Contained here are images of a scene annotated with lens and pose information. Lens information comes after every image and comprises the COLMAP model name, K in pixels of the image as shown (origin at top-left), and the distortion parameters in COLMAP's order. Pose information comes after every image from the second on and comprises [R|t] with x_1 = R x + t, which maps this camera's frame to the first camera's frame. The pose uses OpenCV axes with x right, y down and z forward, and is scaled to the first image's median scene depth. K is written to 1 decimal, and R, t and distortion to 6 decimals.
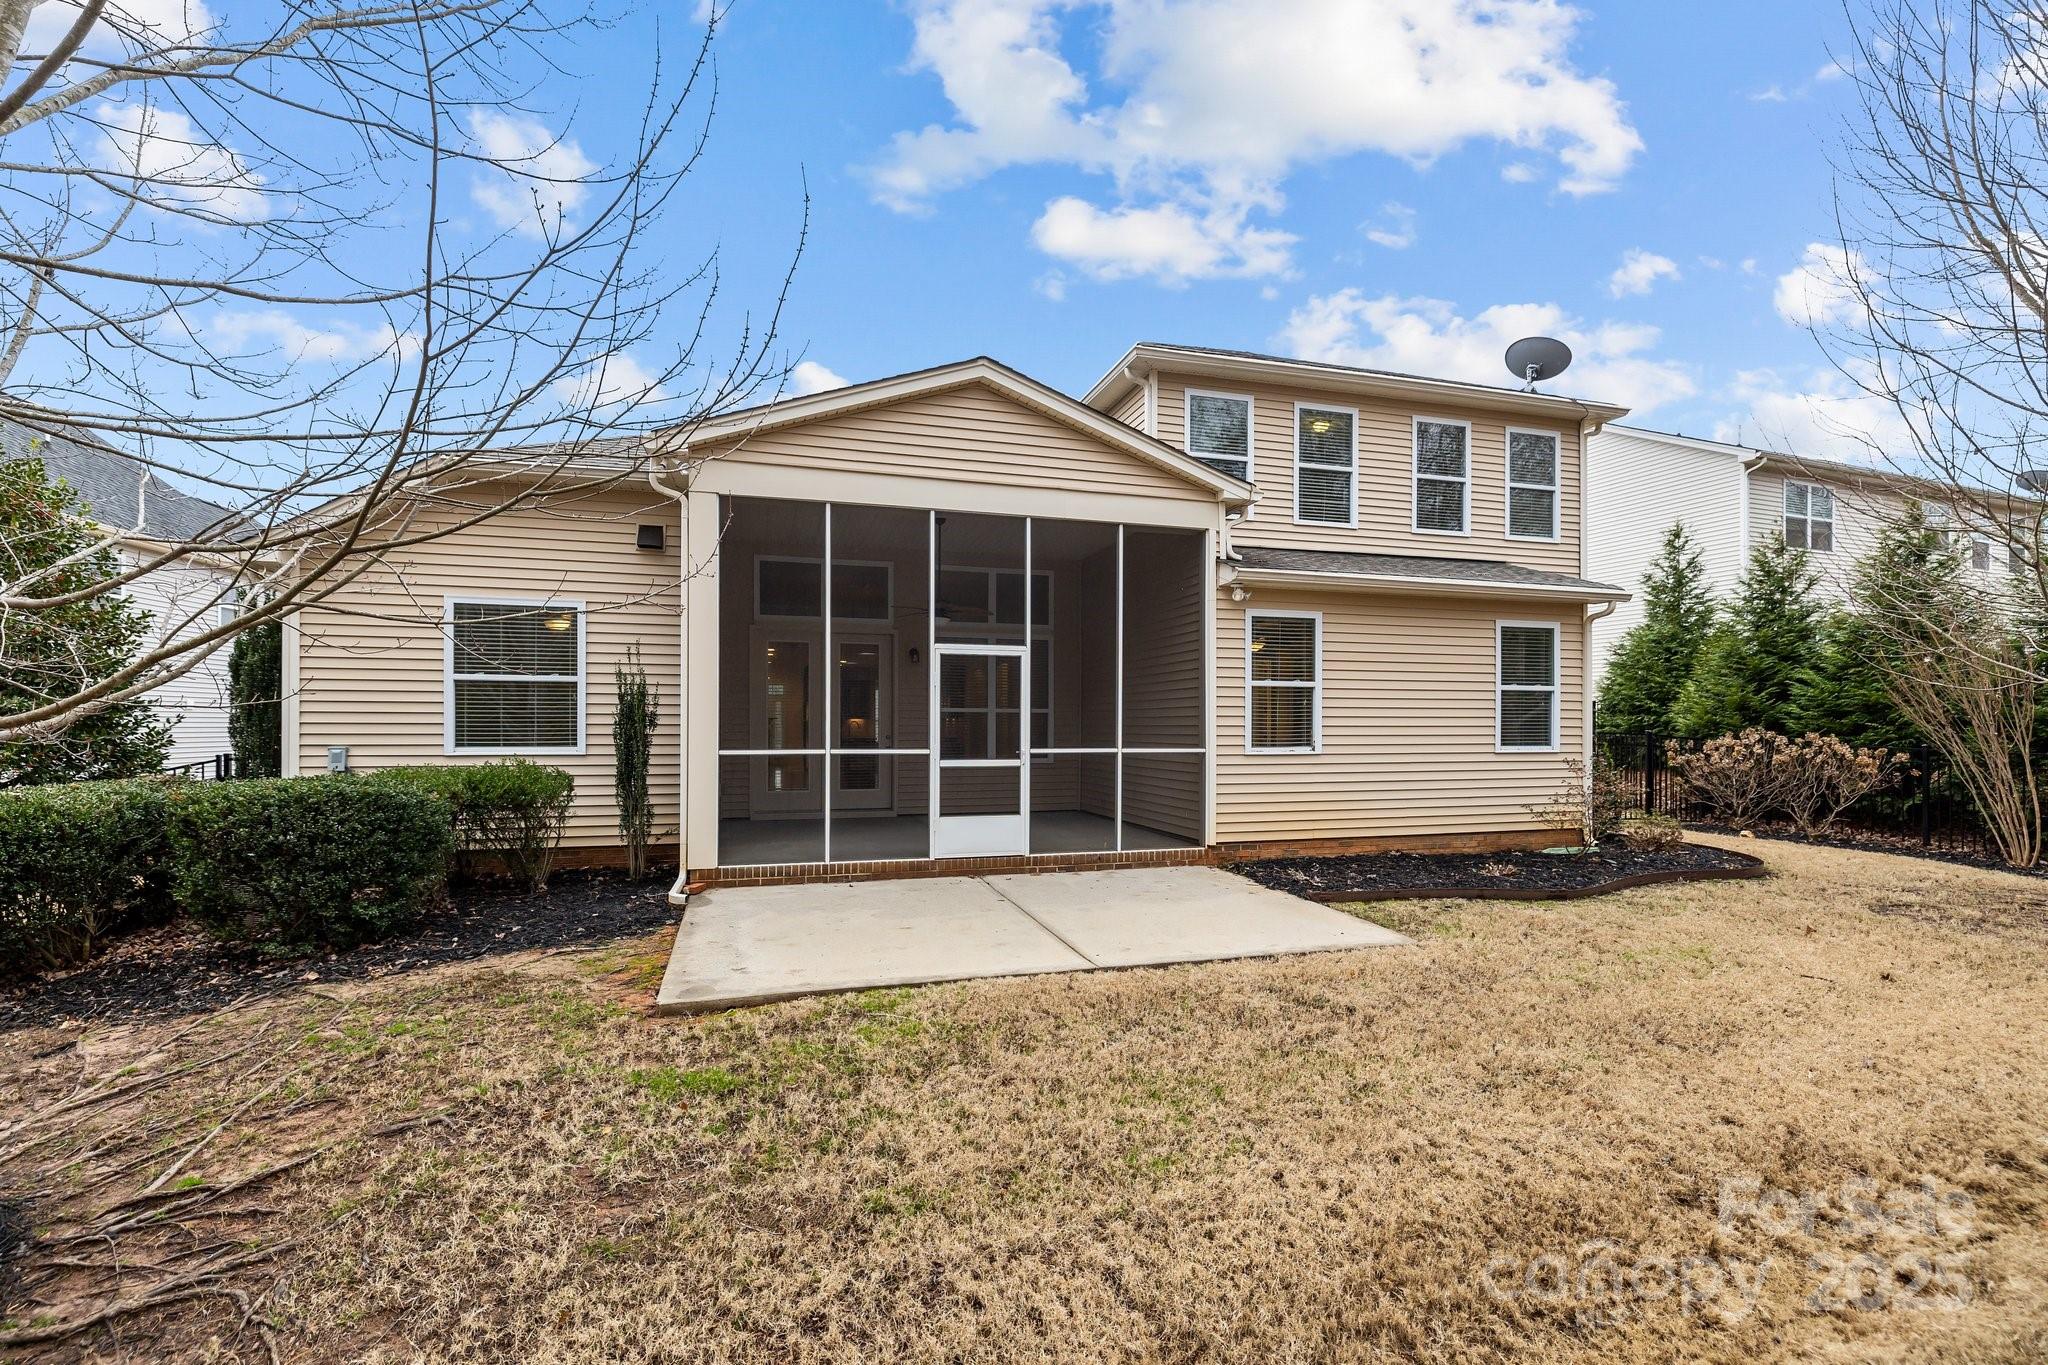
lens RADIAL K [[881.0, 0, 1058.0], [0, 881.0, 725.2], [0, 0, 1]] dist [-0.001847, -0.000148]
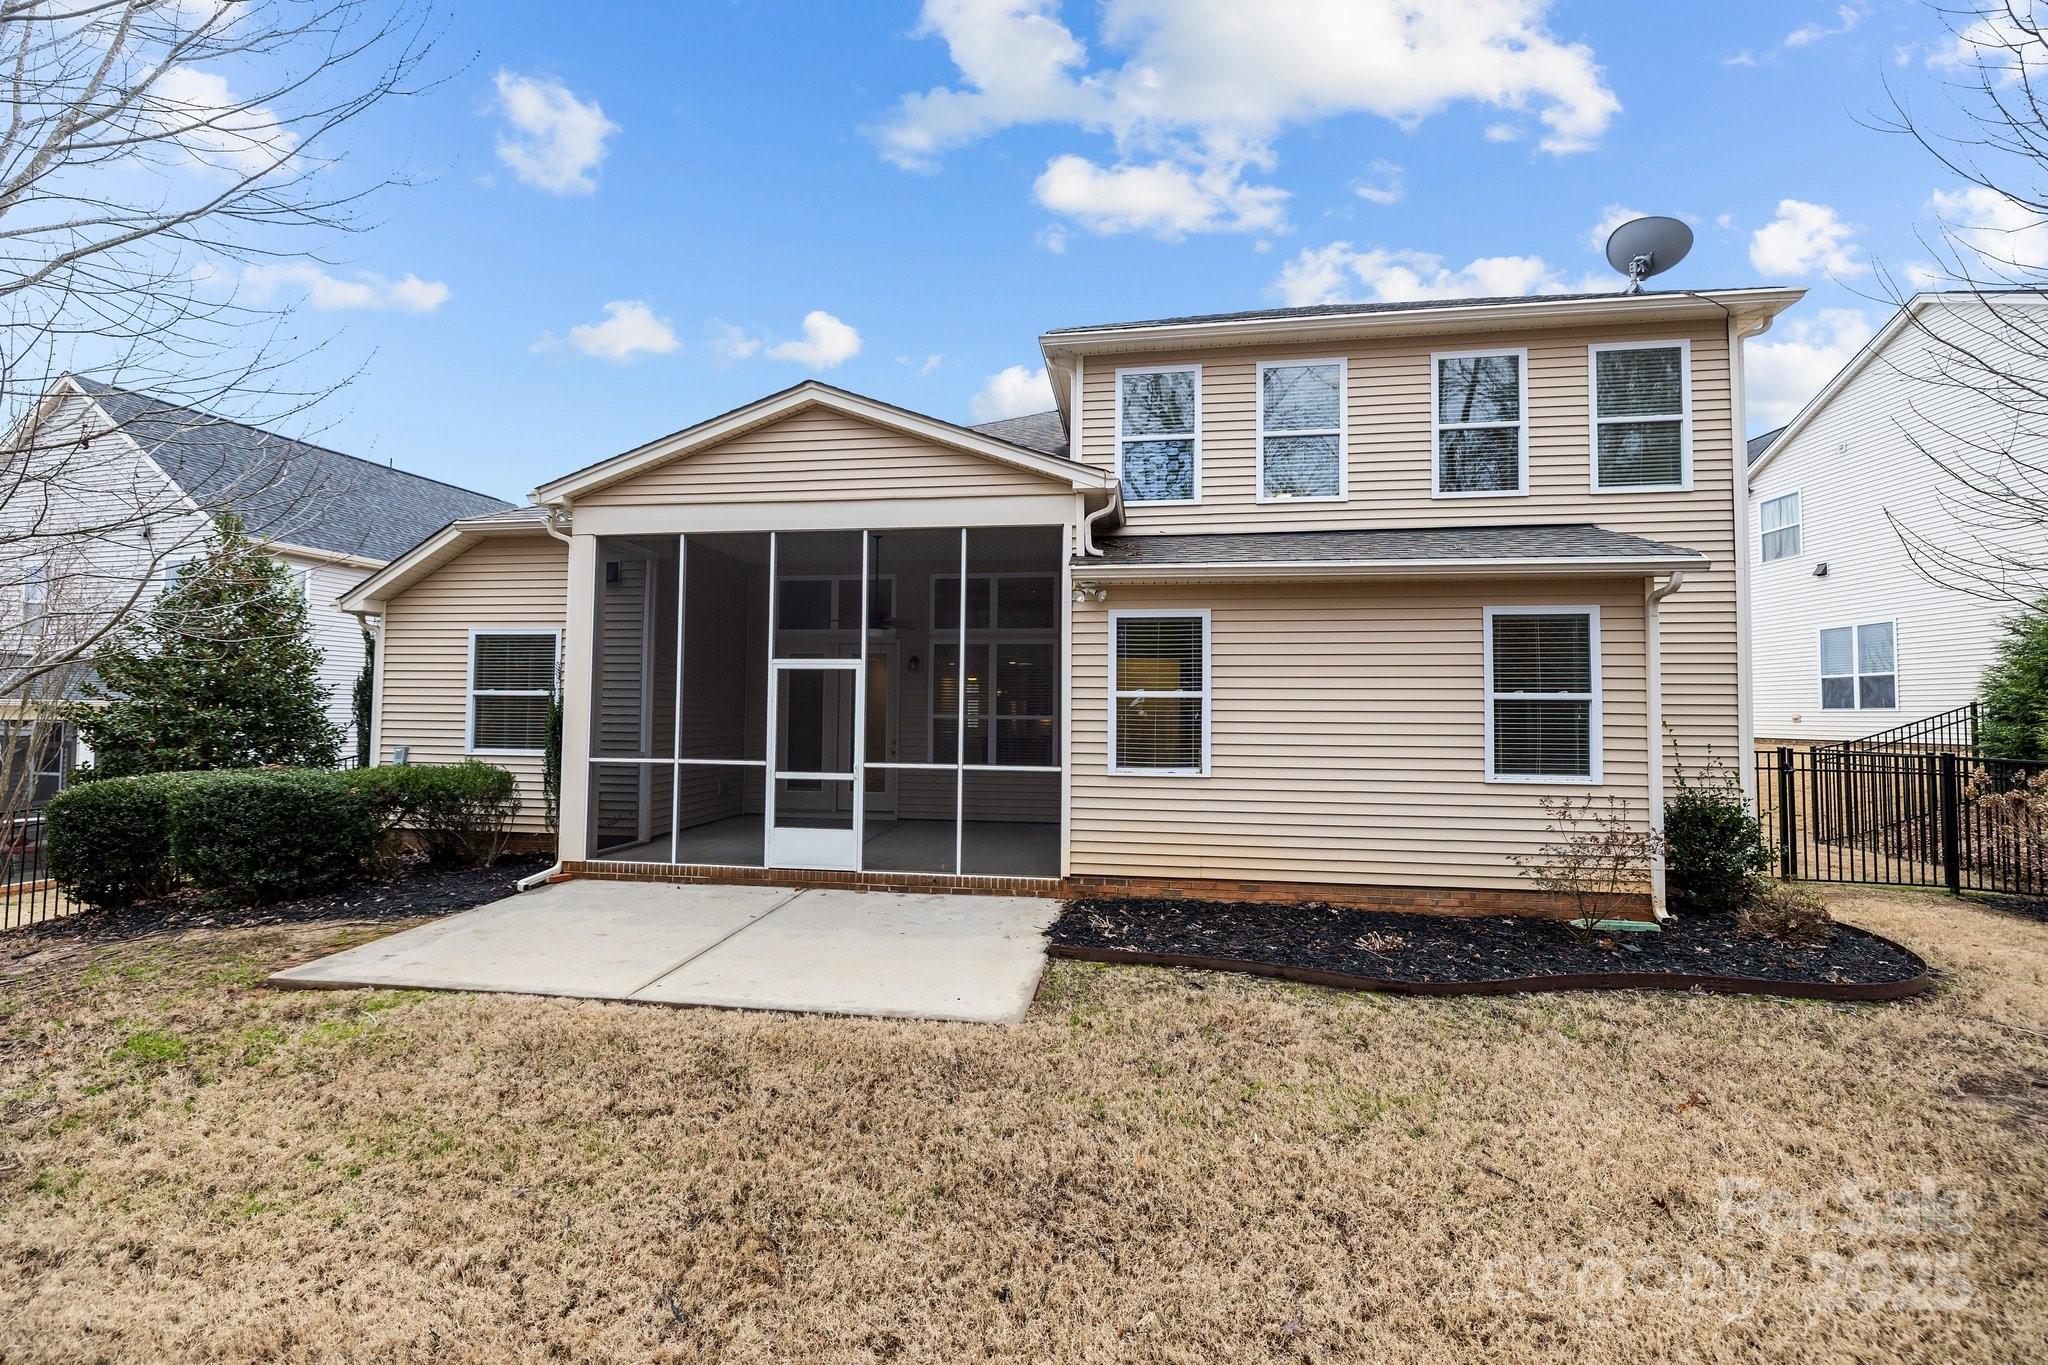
lens RADIAL K [[881.0, 0, 1025.0], [0, 881.0, 677.6], [0, 0, 1]] dist [-0.001847, -0.000148]
pose [[0.907310, -0.010772, -0.420325, 0.539009], [-0.008166, 0.999032, -0.043229, -0.026812], [0.420383, 0.042655, 0.906343, 0.176727]]
